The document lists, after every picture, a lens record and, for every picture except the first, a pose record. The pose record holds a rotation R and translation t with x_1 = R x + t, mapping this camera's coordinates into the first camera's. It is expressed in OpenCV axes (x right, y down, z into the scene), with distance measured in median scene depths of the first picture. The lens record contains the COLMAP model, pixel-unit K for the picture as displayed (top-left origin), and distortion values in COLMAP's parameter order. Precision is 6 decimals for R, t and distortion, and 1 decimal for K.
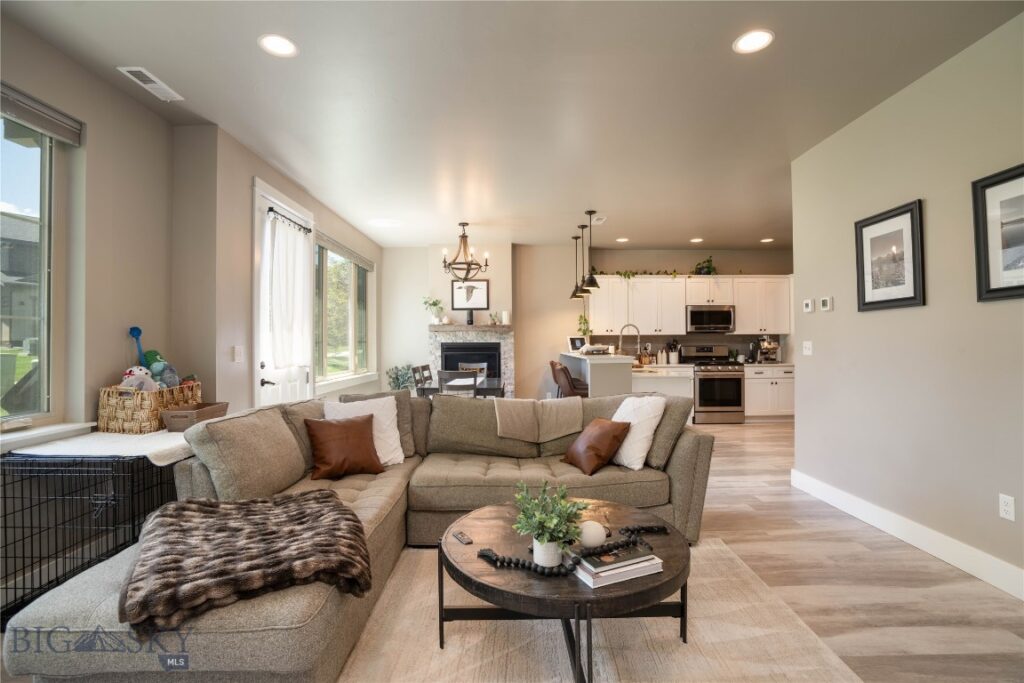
lens RADIAL K [[481.3, 0, 505.9], [0, 481.3, 335.0], [0, 0, 1]] dist [-0.043402, 0.012090]
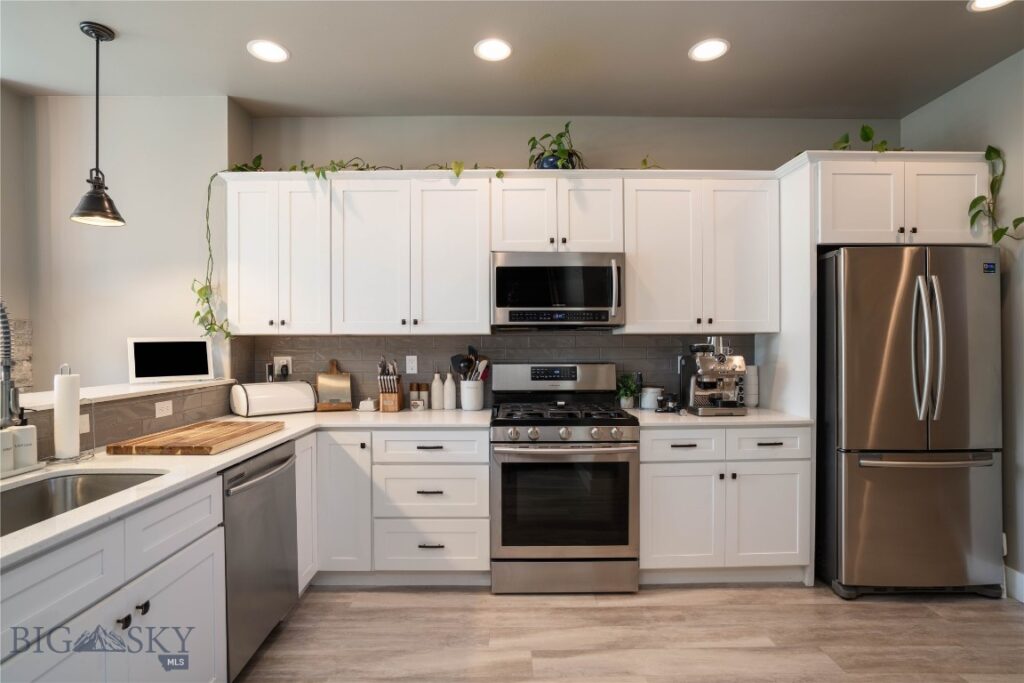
lens RADIAL K [[529.3, 0, 506.2], [0, 529.3, 344.4], [0, 0, 1]] dist [-0.029505, 0.007580]
pose [[0.999905, 0.000803, 0.013790, 0.916774], [-0.001135, 0.999710, 0.024045, -0.006219], [-0.013767, -0.024058, 0.999616, 1.434156]]
